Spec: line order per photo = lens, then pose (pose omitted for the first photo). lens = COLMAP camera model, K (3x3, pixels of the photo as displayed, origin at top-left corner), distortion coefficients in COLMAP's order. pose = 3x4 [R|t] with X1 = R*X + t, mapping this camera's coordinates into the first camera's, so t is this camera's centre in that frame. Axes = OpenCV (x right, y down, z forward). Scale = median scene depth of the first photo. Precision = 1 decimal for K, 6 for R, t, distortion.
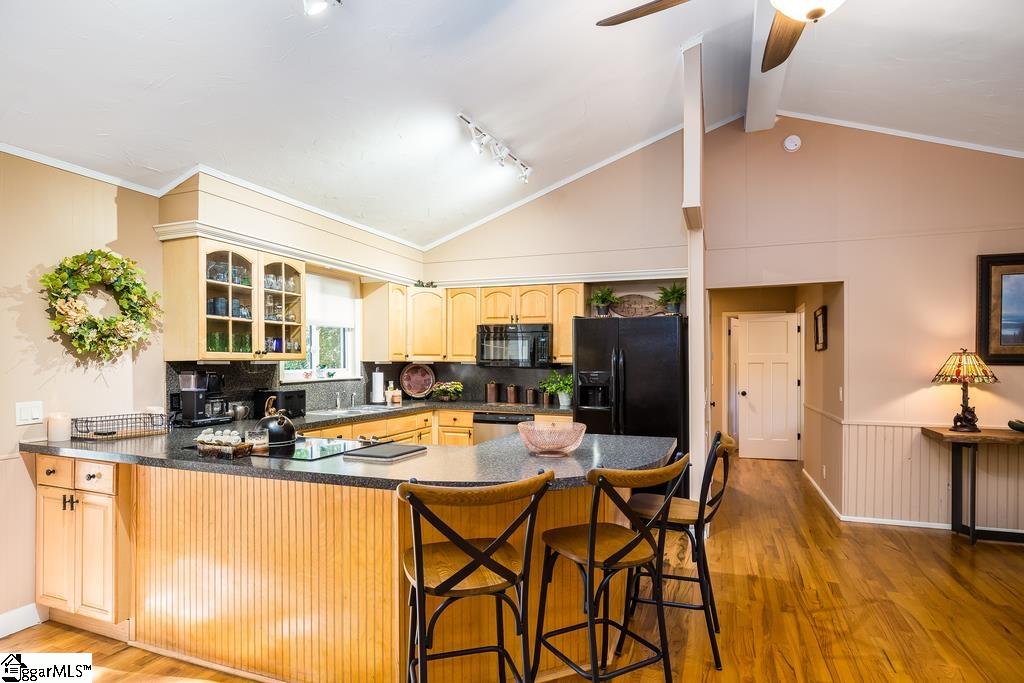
lens RADIAL K [[548.6, 0, 518.1], [0, 548.6, 359.4], [0, 0, 1]] dist [-0.013769, 0.002068]
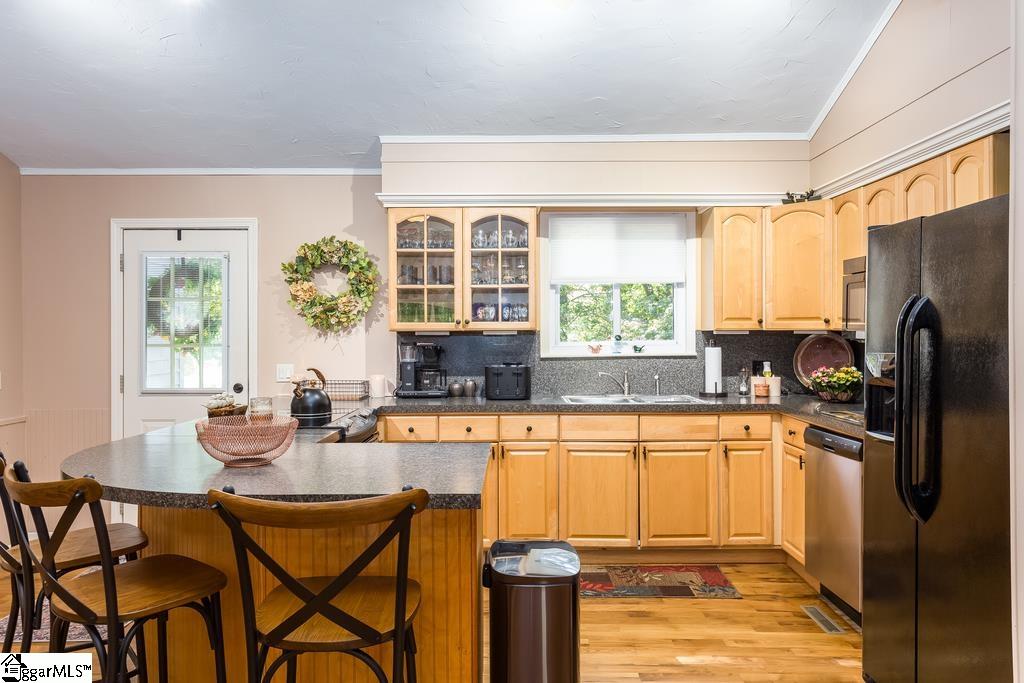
lens RADIAL K [[767.6, 0, 520.0], [0, 767.6, 334.9], [0, 0, 1]] dist [0.030707, -0.002222]
pose [[0.359628, -0.001840, -0.933094, 0.694177], [0.008877, 0.999960, 0.001449, 0.007382], [0.933054, -0.008804, 0.359630, 0.606090]]
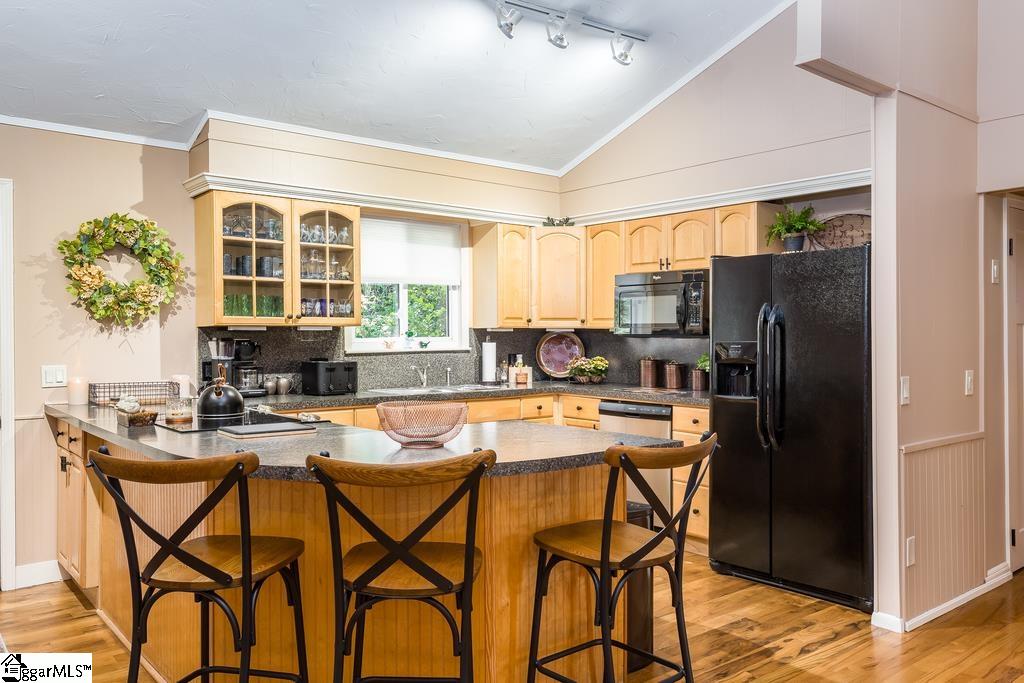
lens RADIAL K [[791.1, 0, 516.1], [0, 791.1, 339.4], [0, 0, 1]] dist [0.035157, -0.007847]
pose [[0.865642, 0.000370, -0.500663, 0.440408], [0.004673, 0.999950, 0.008819, 0.013283], [0.500641, -0.009974, 0.865597, 0.084178]]
